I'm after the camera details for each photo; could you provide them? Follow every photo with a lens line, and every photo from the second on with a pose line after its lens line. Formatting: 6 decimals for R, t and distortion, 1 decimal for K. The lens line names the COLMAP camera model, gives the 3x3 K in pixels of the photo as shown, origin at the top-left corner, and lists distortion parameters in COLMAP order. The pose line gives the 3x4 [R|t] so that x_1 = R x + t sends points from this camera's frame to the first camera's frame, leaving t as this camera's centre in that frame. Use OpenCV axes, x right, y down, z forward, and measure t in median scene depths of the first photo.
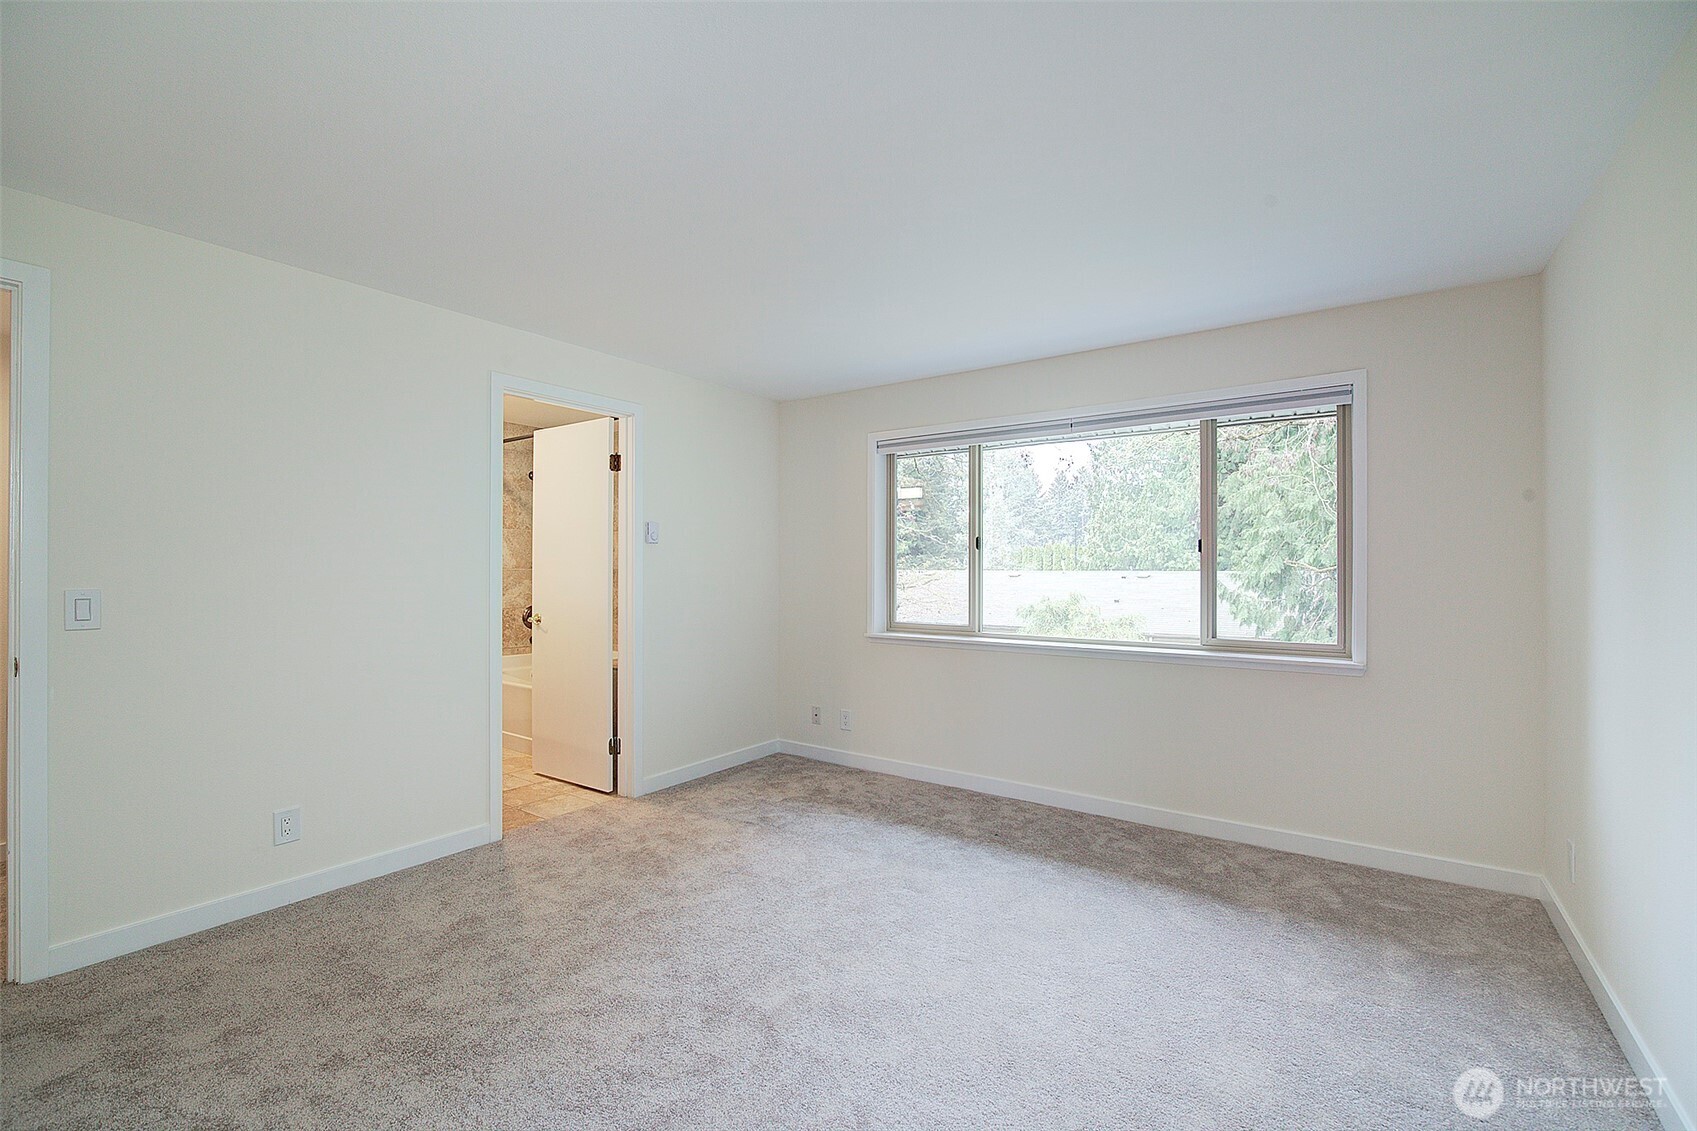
lens RADIAL K [[736.3, 0, 837.0], [0, 736.3, 565.8], [0, 0, 1]] dist [-0.012066, 0.001120]
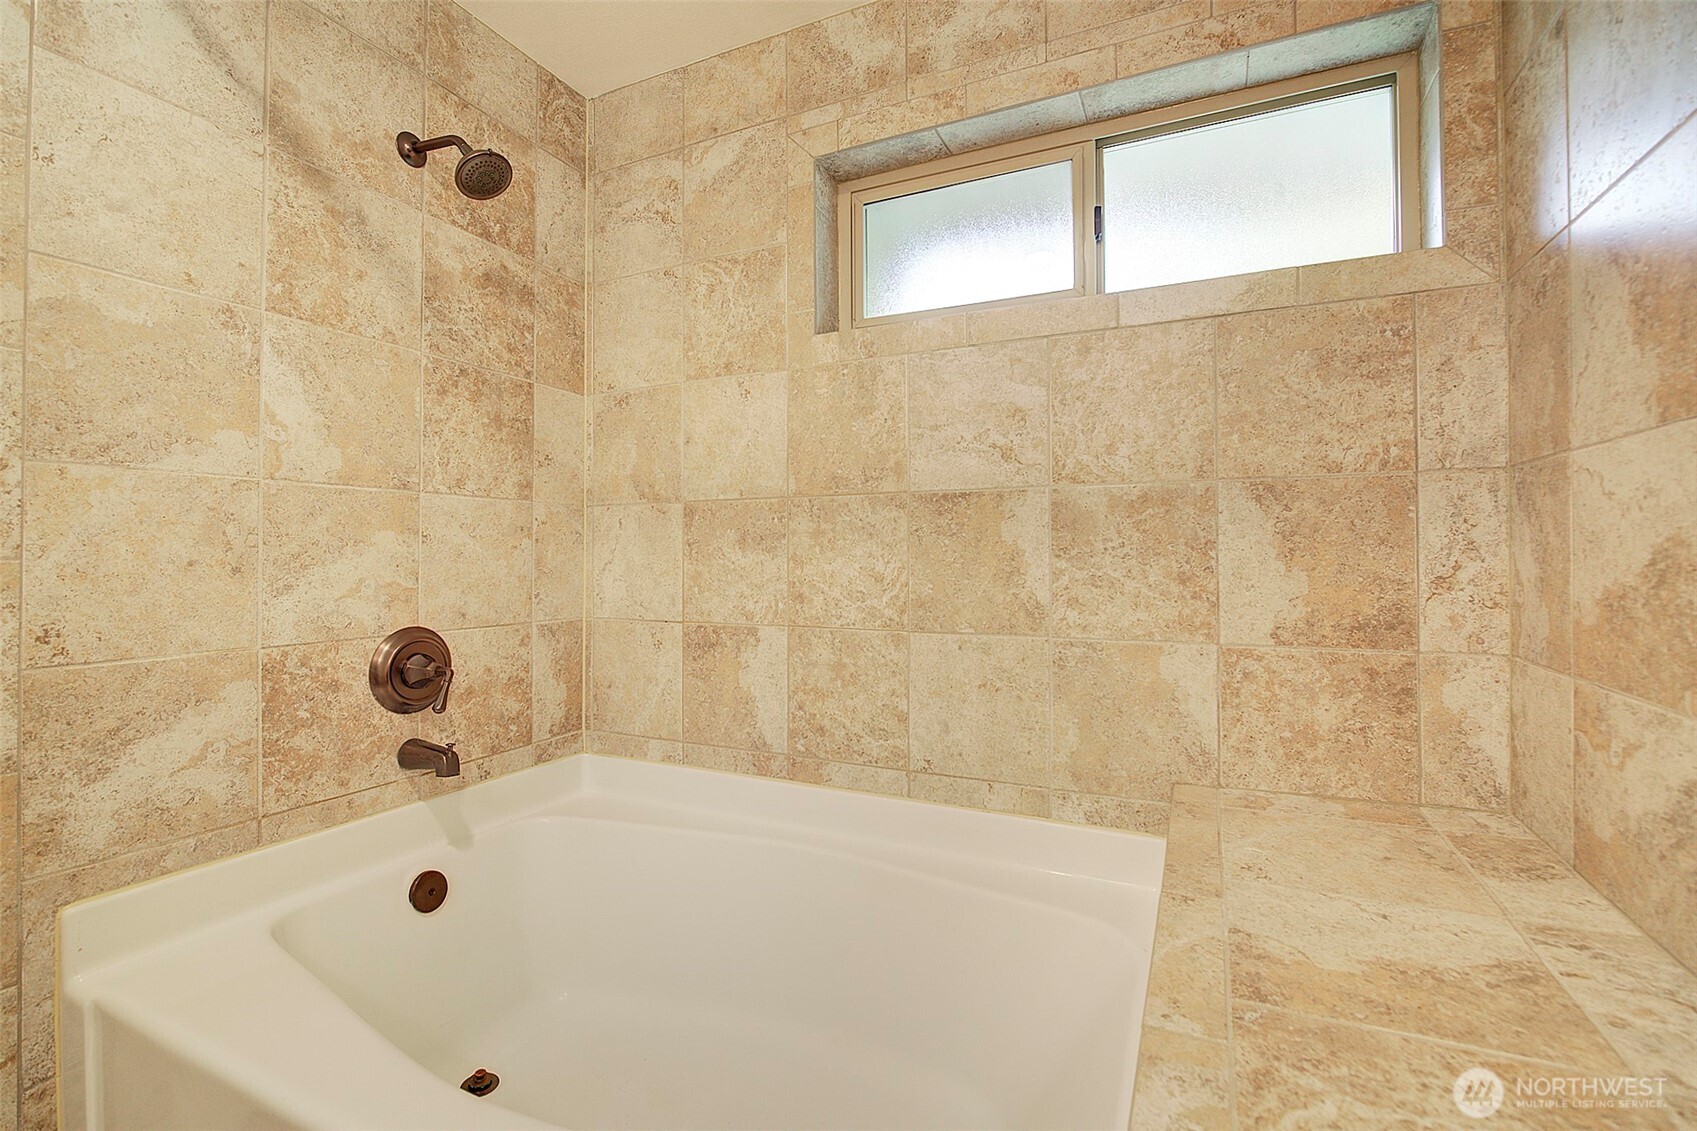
lens RADIAL K [[736.3, 0, 838.7], [0, 736.3, 543.5], [0, 0, 1]] dist [-0.012066, 0.001120]
pose [[0.984759, -0.002723, 0.173904, -0.310097], [0.004369, 0.999949, -0.009084, 0.027032], [-0.173871, 0.009705, 0.984721, 0.716275]]
